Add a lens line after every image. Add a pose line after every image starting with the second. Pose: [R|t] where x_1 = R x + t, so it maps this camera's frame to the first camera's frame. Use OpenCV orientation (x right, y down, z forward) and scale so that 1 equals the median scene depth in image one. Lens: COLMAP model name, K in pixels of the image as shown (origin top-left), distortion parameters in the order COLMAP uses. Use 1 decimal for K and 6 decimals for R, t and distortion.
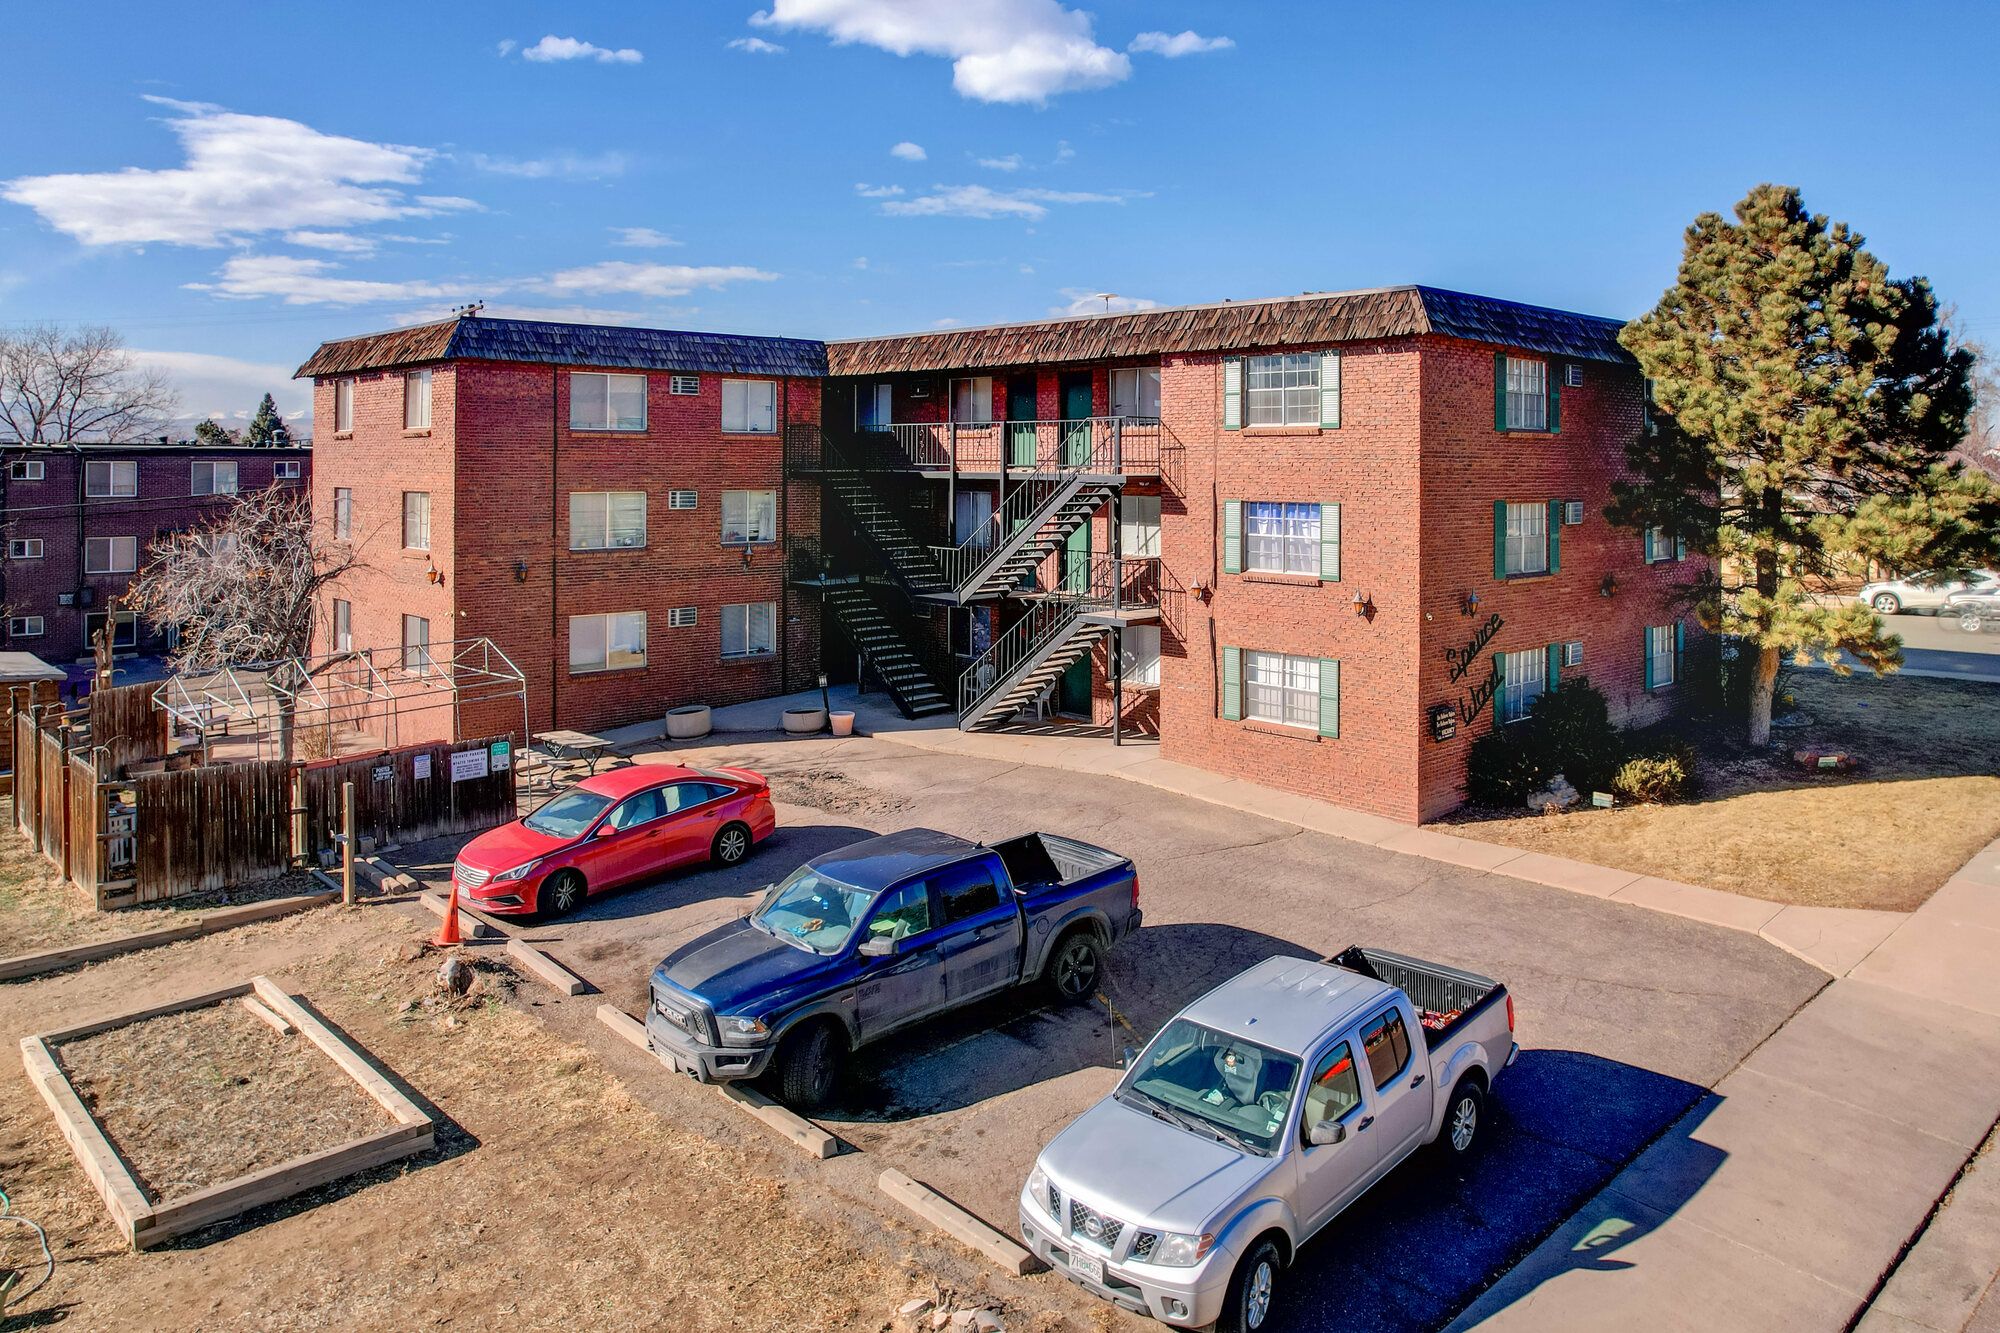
lens RADIAL K [[1426.9, 0, 986.3], [0, 1426.9, 445.5], [0, 0, 1]] dist [-0.047932, 0.028336]
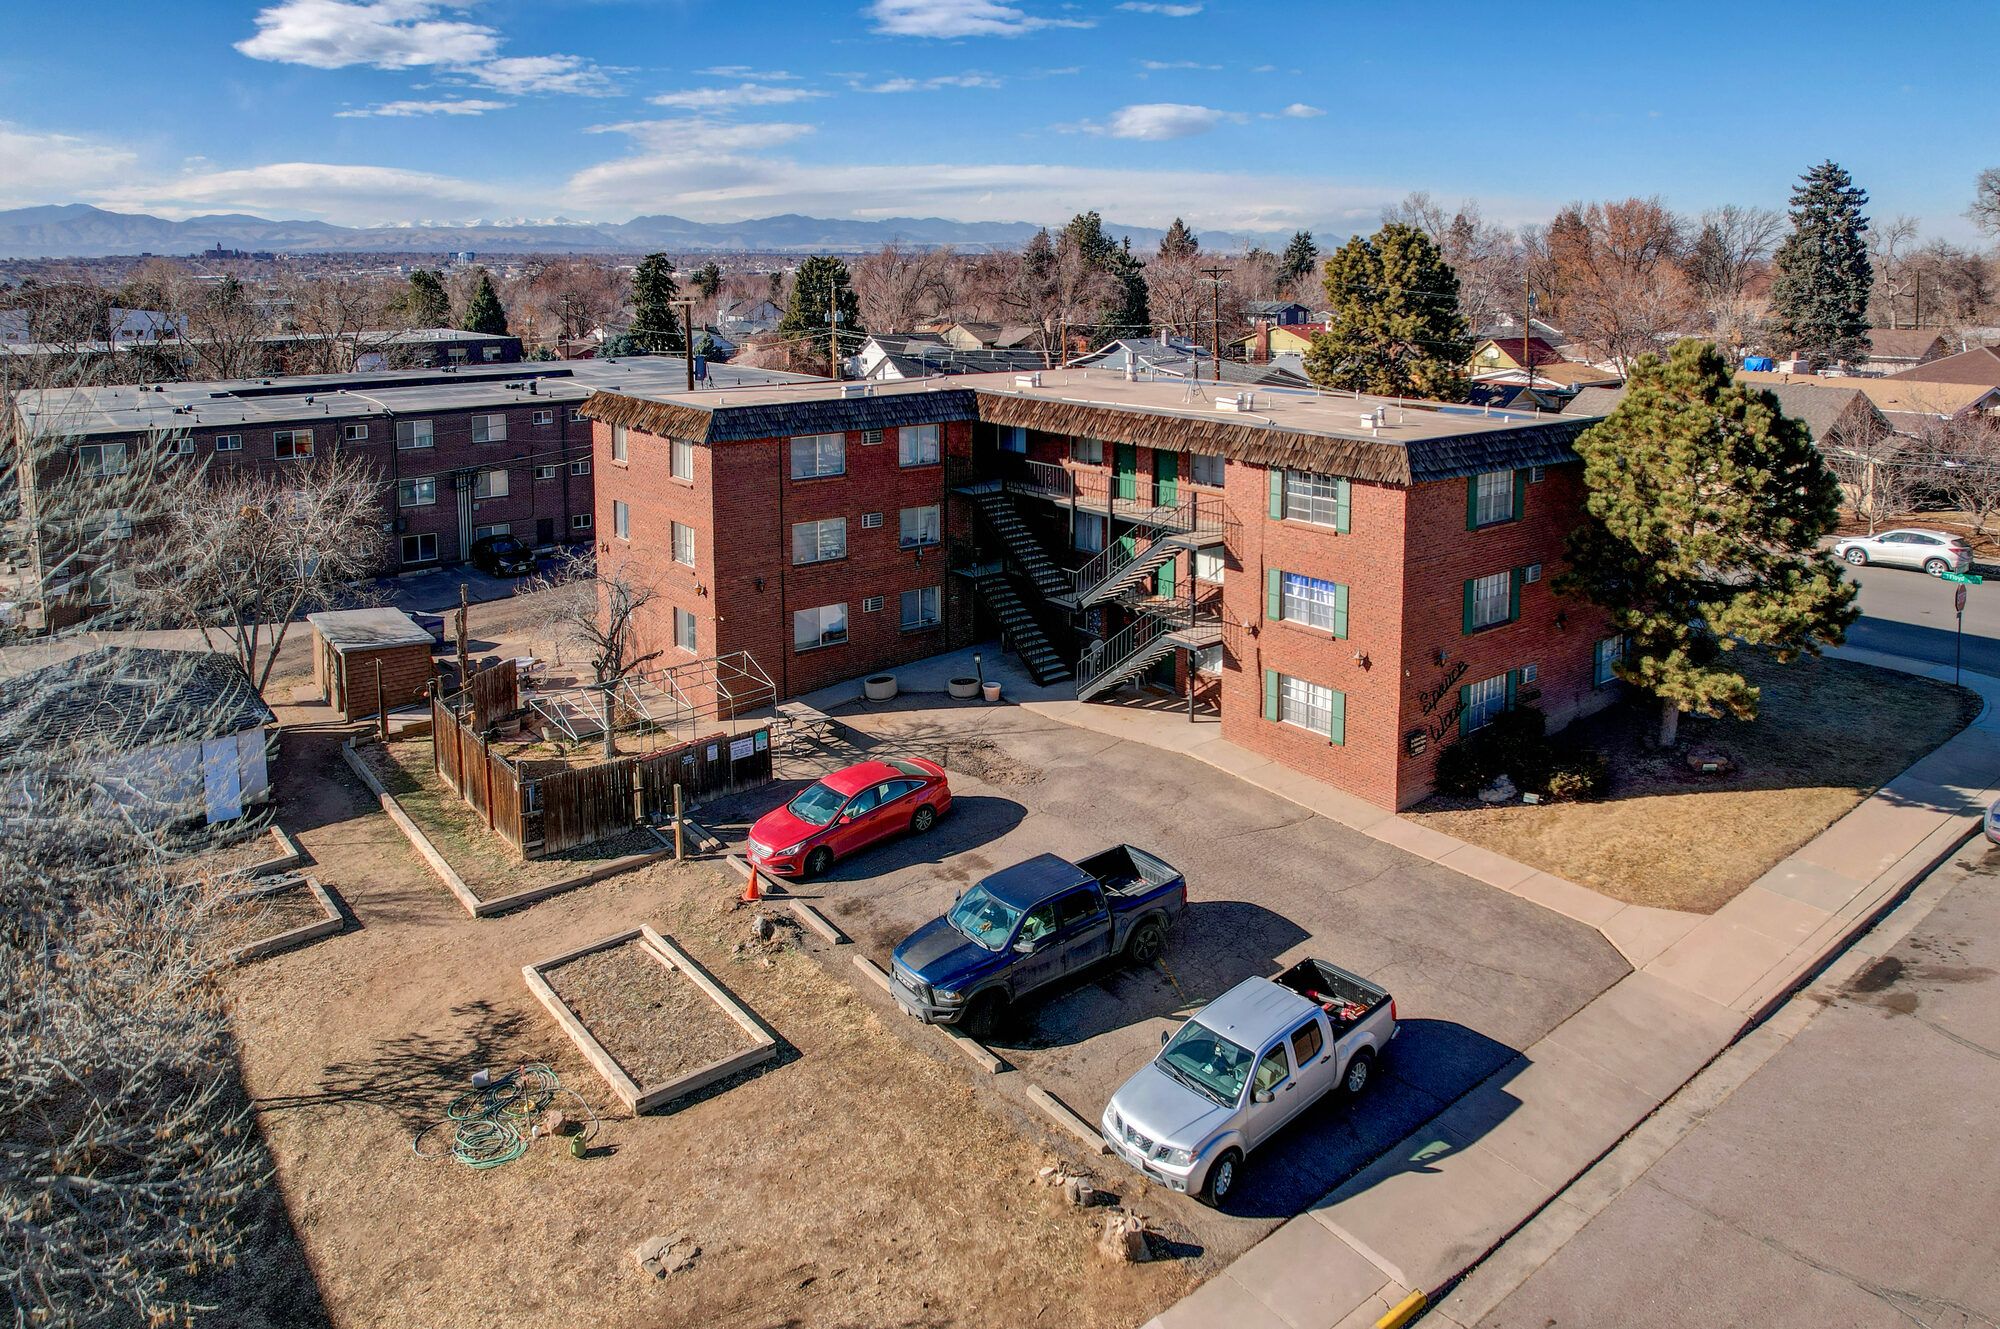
lens RADIAL K [[1366.2, 0, 990.0], [0, 1366.2, 389.6], [0, 0, 1]] dist [-0.027937, 0.005602]
pose [[0.996083, 0.002011, -0.088405, 0.017826], [0.008674, 0.992698, 0.120315, -0.358541], [0.088002, -0.120610, 0.988792, -0.379191]]
